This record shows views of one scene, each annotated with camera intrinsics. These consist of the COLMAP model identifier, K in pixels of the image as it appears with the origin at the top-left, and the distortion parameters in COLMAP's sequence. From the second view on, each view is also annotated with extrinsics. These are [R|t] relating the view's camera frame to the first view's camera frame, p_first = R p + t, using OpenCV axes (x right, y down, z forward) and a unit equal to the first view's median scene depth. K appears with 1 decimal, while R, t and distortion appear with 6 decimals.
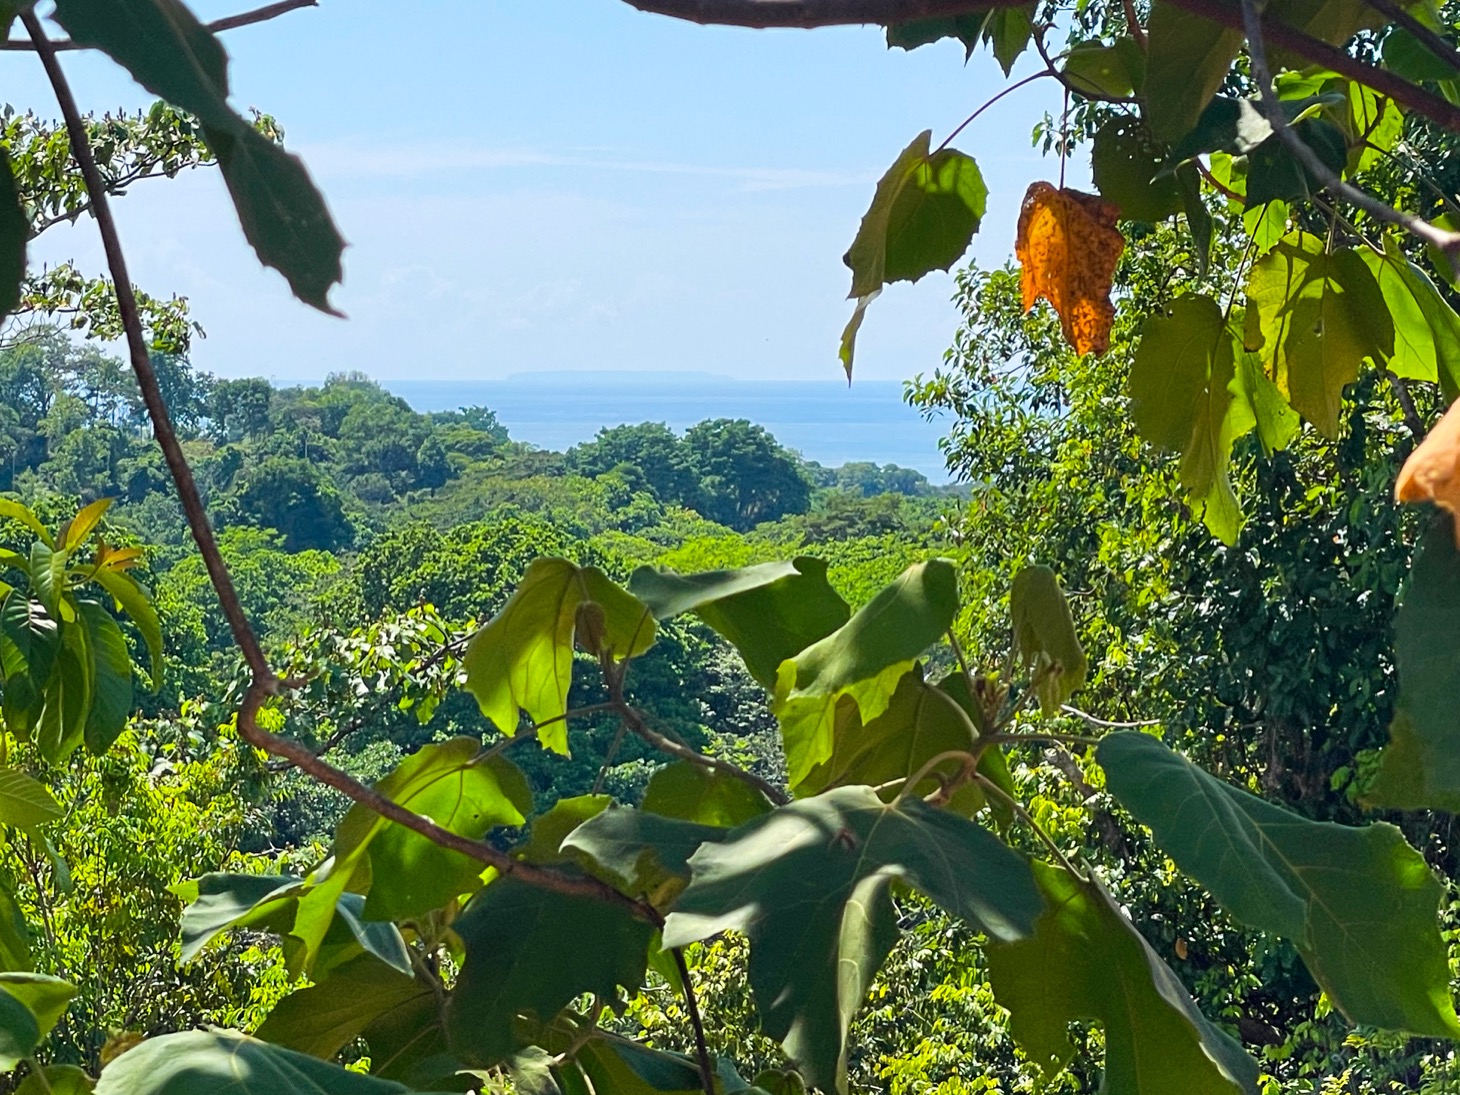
lens RADIAL K [[4219.4, 0, 730.9], [0, 4219.4, 548.2], [0, 0, 1]] dist [0.192680, 0.000000]
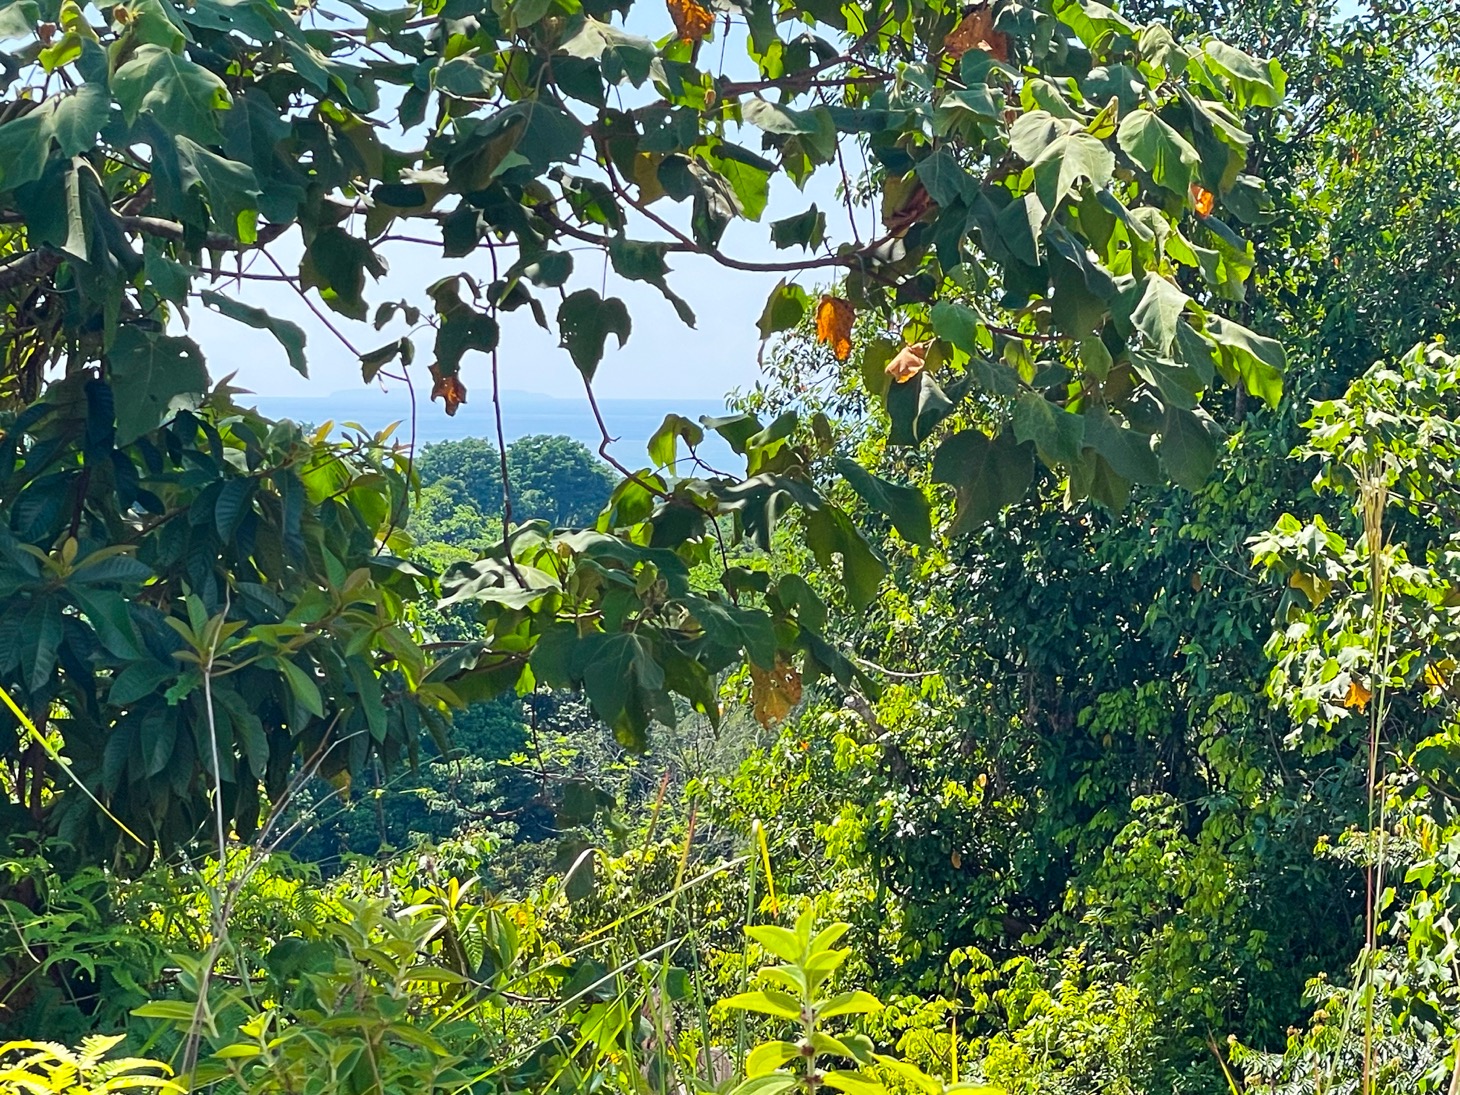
lens RADIAL K [[4219.4, 0, 729.7], [0, 4219.4, 546.2], [0, 0, 1]] dist [0.192680, 0.000000]
pose [[0.998986, 0.003419, 0.044886, -0.012843], [-0.003177, 0.999980, -0.005470, 0.011830], [-0.044904, 0.005322, 0.998977, -0.203937]]
